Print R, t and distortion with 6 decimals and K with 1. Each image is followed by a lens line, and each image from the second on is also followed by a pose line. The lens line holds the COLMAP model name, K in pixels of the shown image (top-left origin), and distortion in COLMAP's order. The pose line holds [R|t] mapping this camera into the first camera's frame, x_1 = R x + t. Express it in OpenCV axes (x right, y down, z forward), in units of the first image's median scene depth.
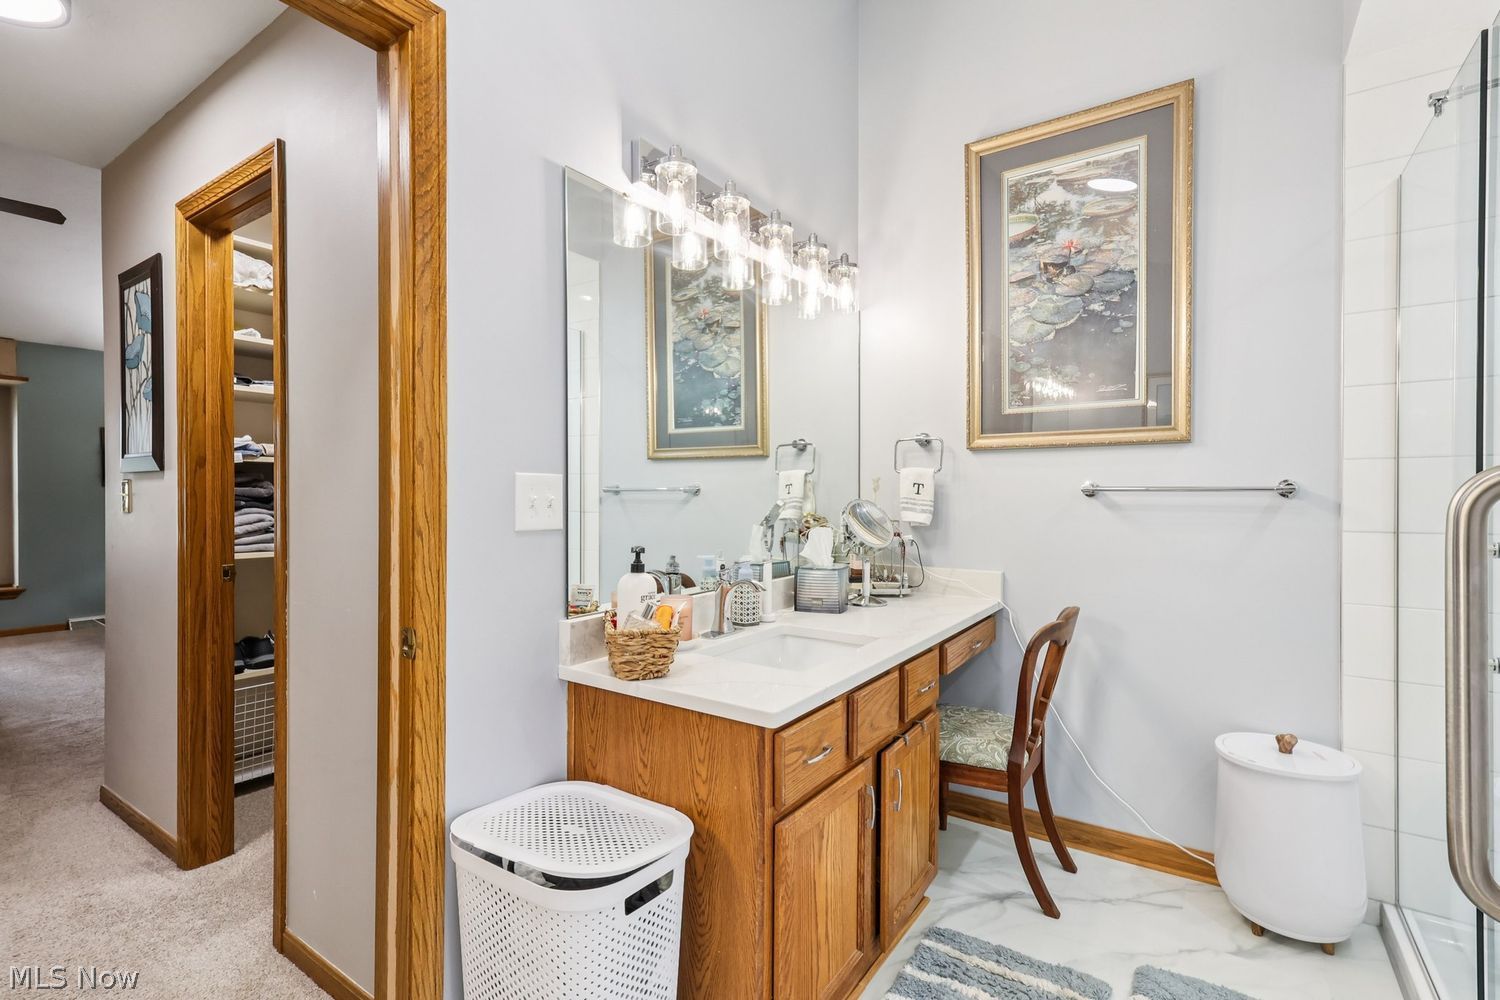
lens RADIAL K [[704.3, 0, 746.8], [0, 704.3, 499.4], [0, 0, 1]] dist [0.010471, 0.001060]
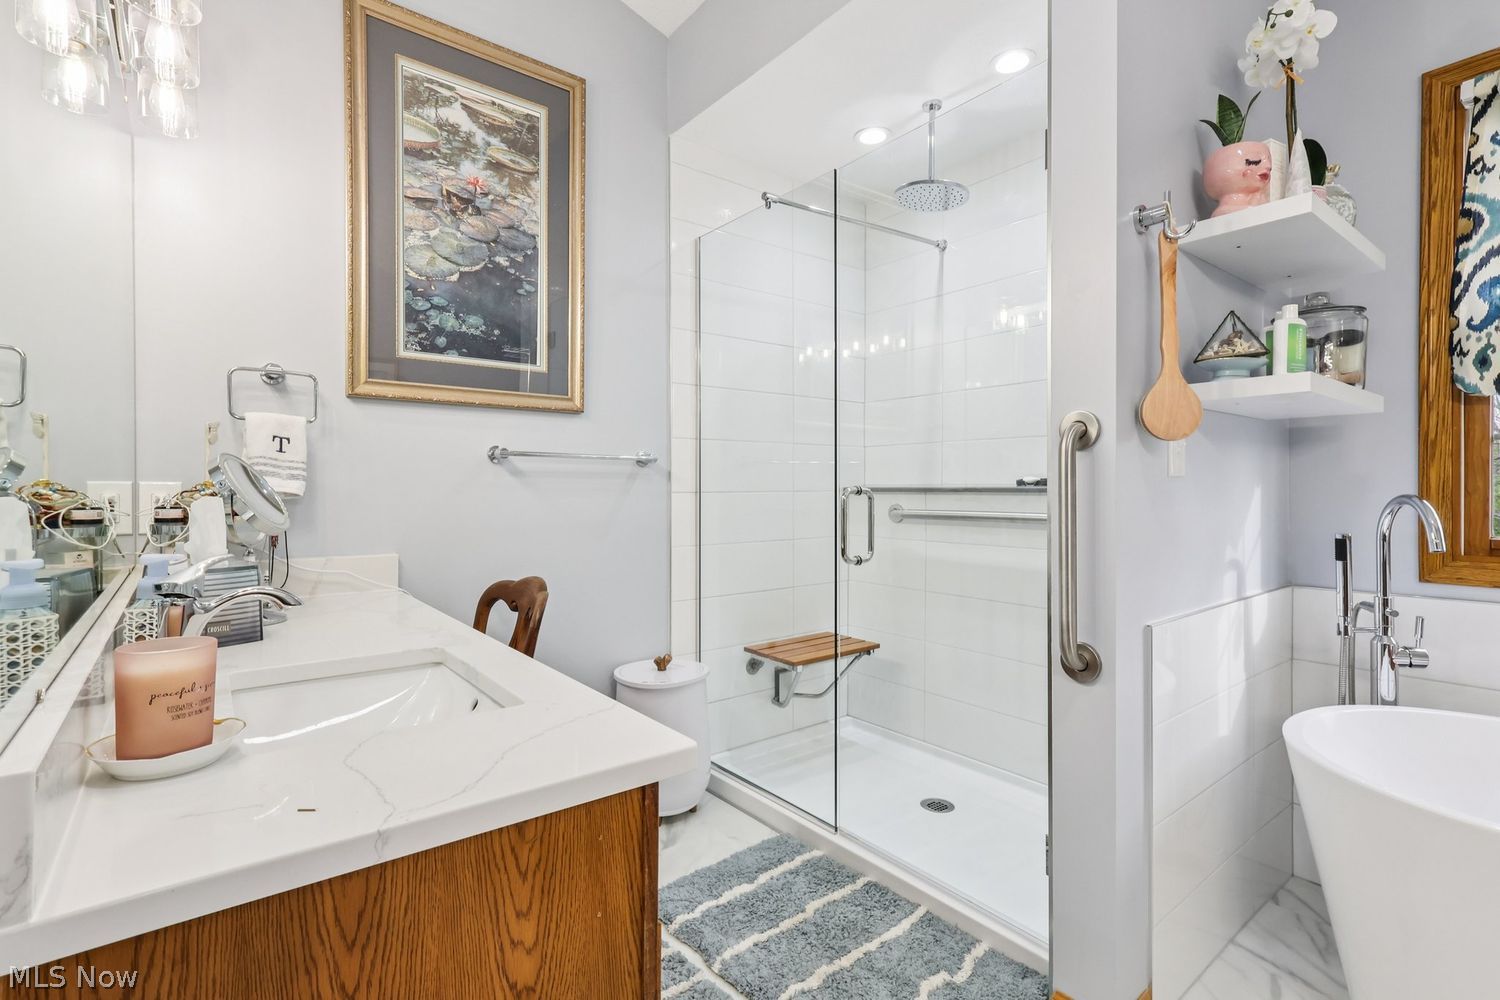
lens RADIAL K [[704.3, 0, 750.4], [0, 704.3, 490.9], [0, 0, 1]] dist [0.010471, 0.001060]
pose [[0.290385, -0.003391, 0.956904, -0.304155], [0.003570, 0.999991, 0.002461, 0.032528], [-0.956903, 0.002702, 0.290395, 0.401846]]
